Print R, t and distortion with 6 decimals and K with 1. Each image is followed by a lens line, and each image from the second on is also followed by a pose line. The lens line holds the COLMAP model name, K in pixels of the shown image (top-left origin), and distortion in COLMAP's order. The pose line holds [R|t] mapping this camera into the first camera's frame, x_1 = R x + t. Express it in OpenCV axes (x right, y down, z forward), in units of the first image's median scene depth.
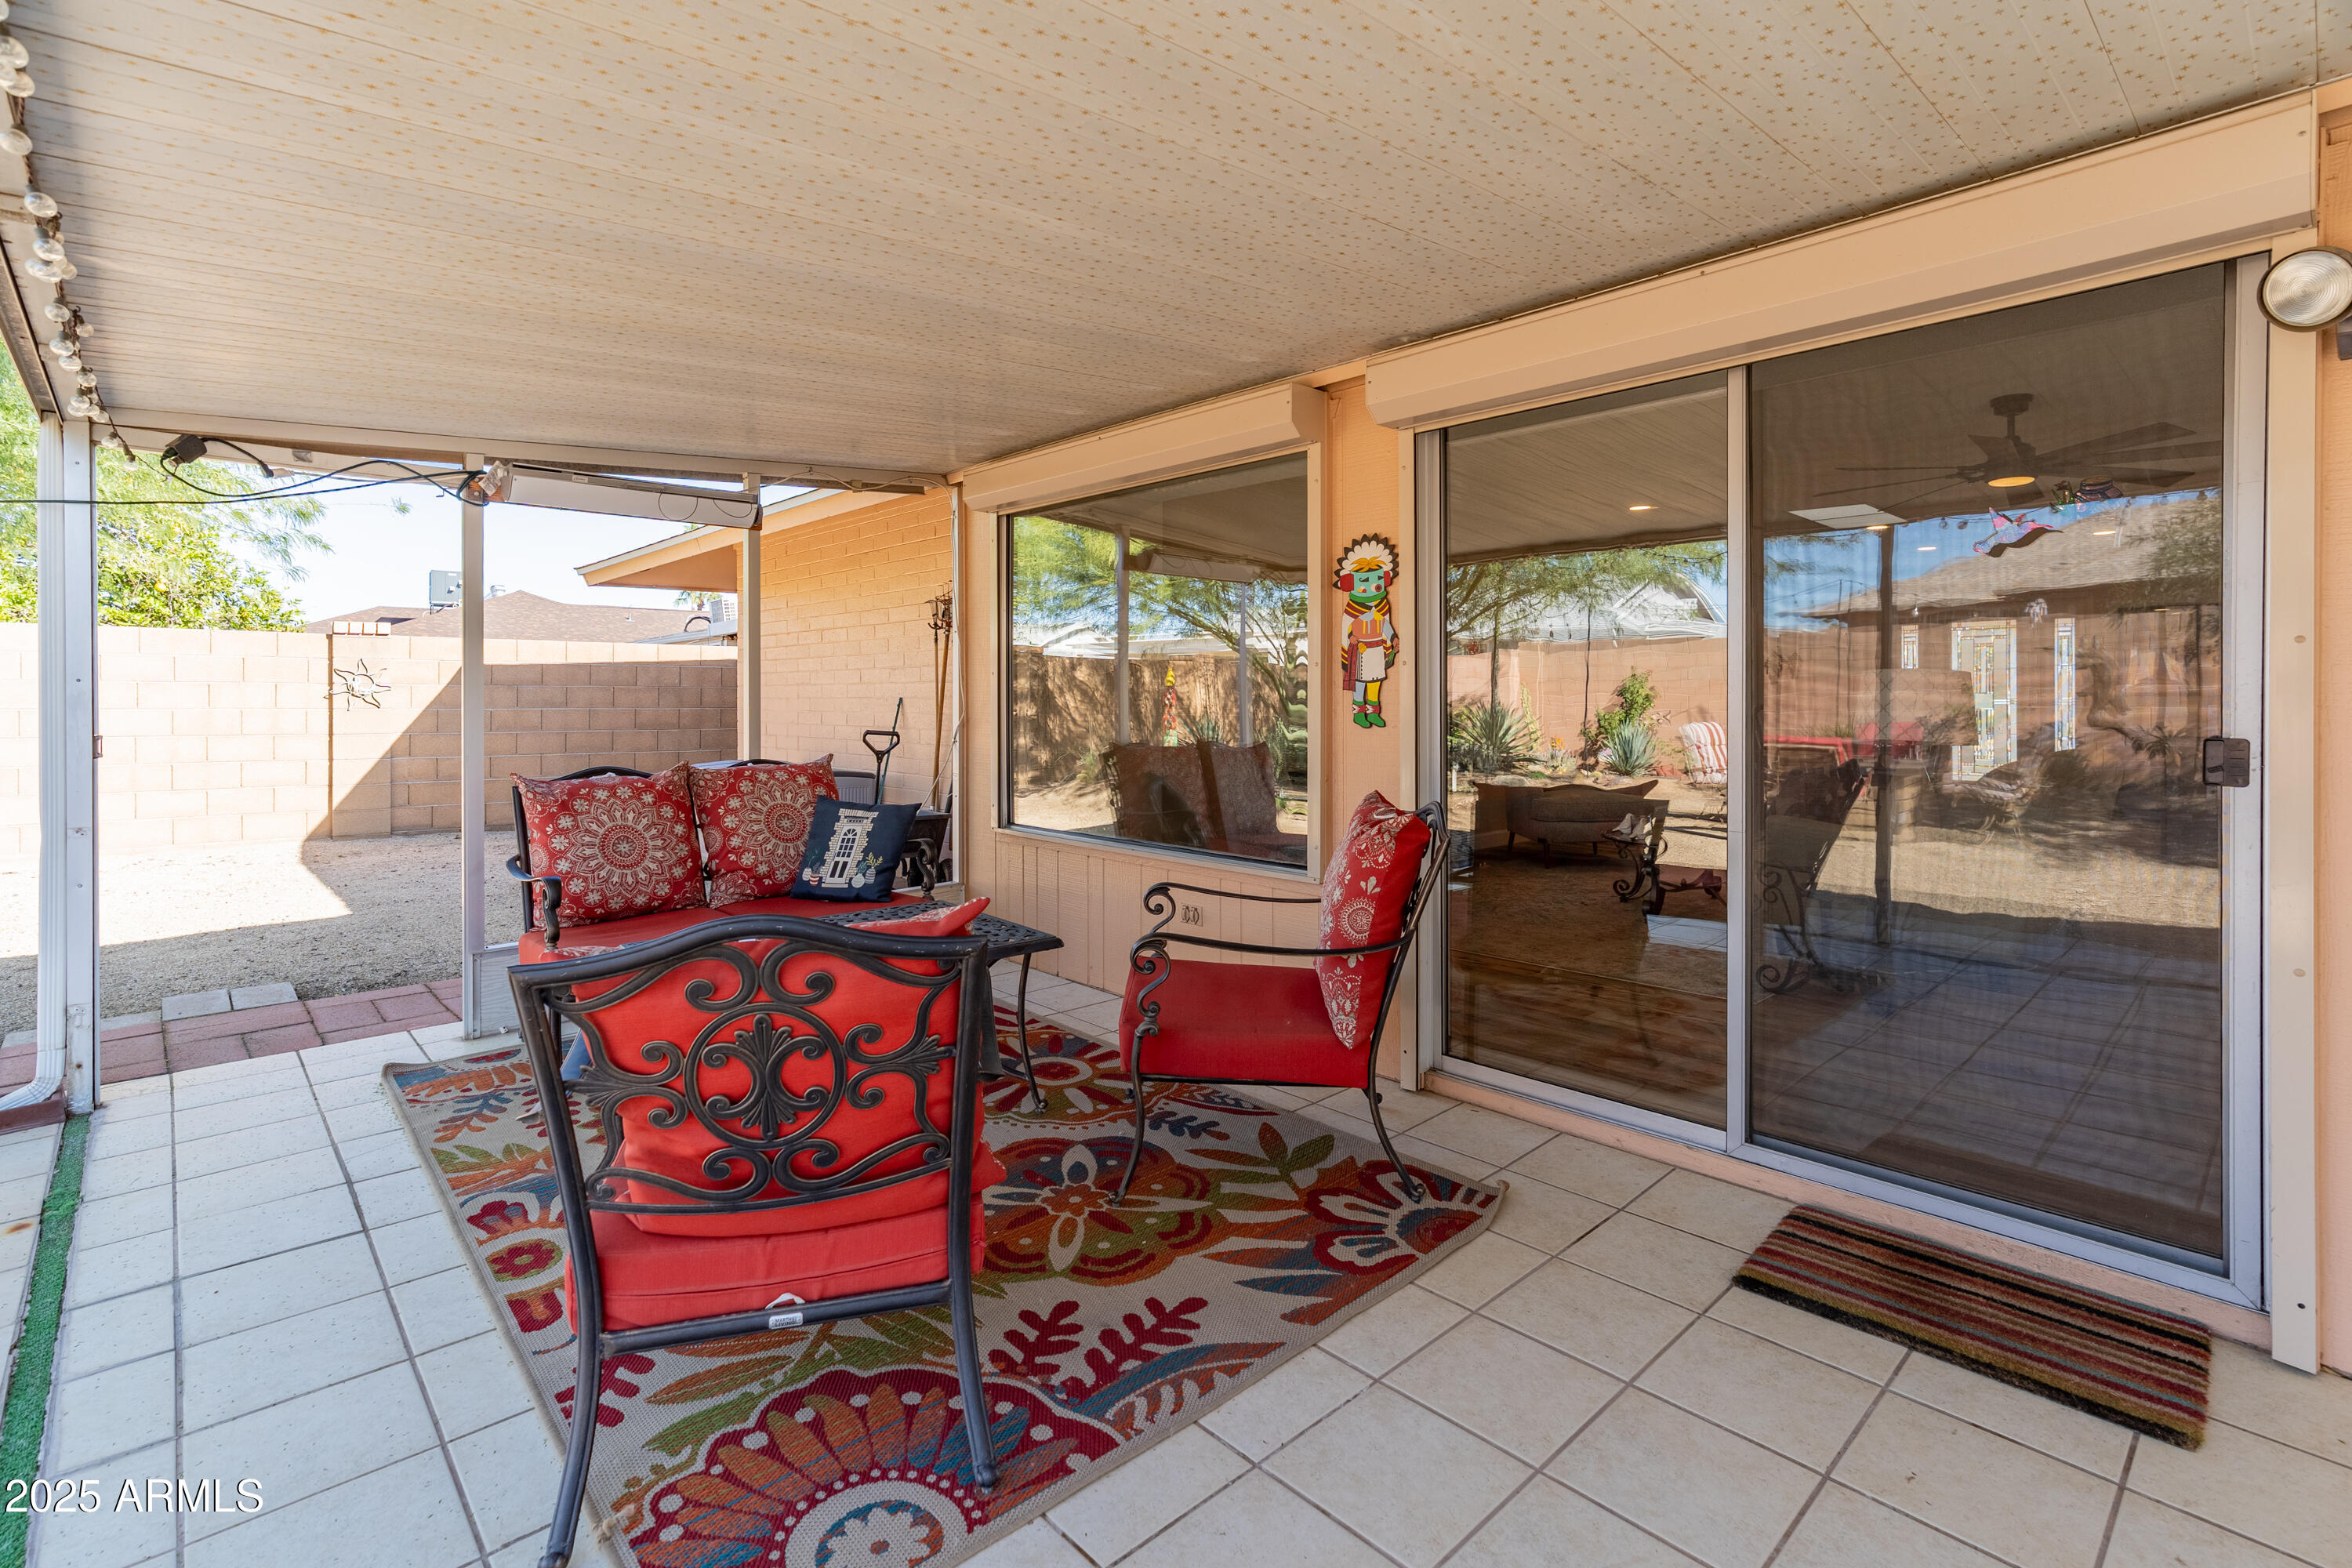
lens RADIAL K [[1085.6, 0, 1176.0], [0, 1085.6, 784.0], [0, 0, 1]] dist [-0.015305, -0.000011]
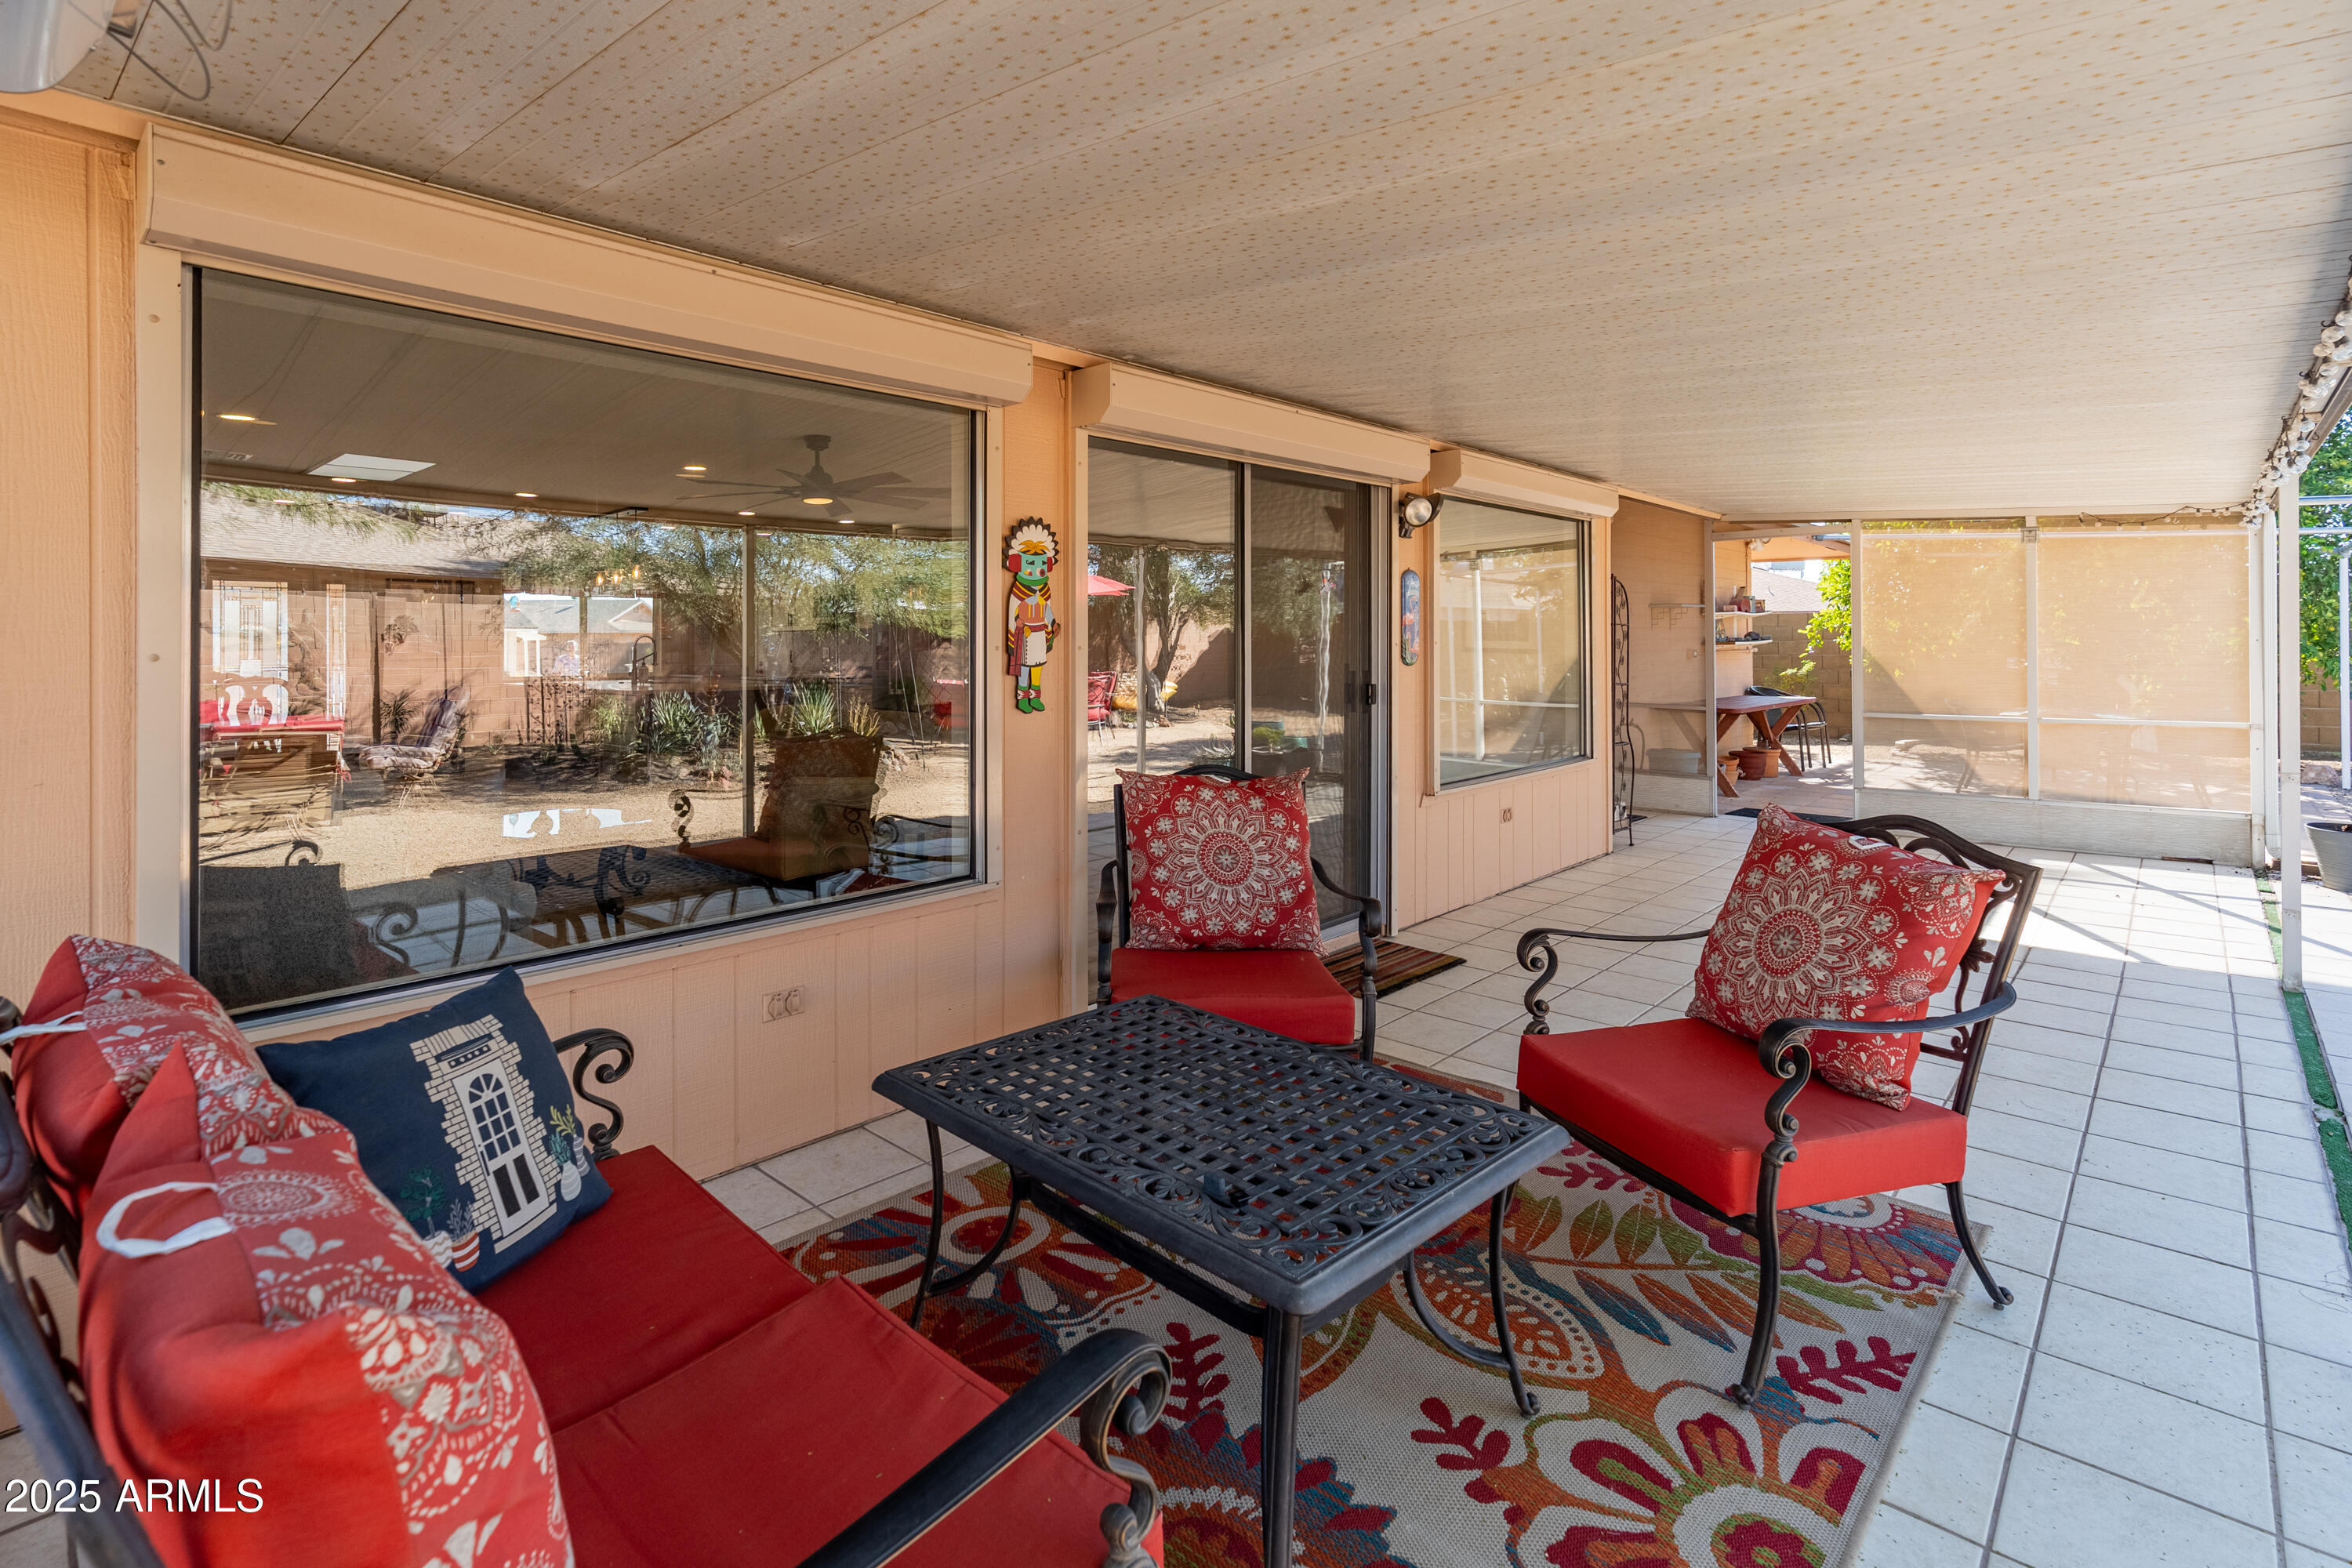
lens RADIAL K [[1122.7, 0, 1178.2], [0, 1122.7, 722.2], [0, 0, 1]] dist [-0.019046, 0.000047]
pose [[-0.082804, -0.067363, 0.994287, -0.858221], [0.087905, 0.993330, 0.074619, -0.109070], [-0.992681, 0.093582, -0.076330, 0.960325]]
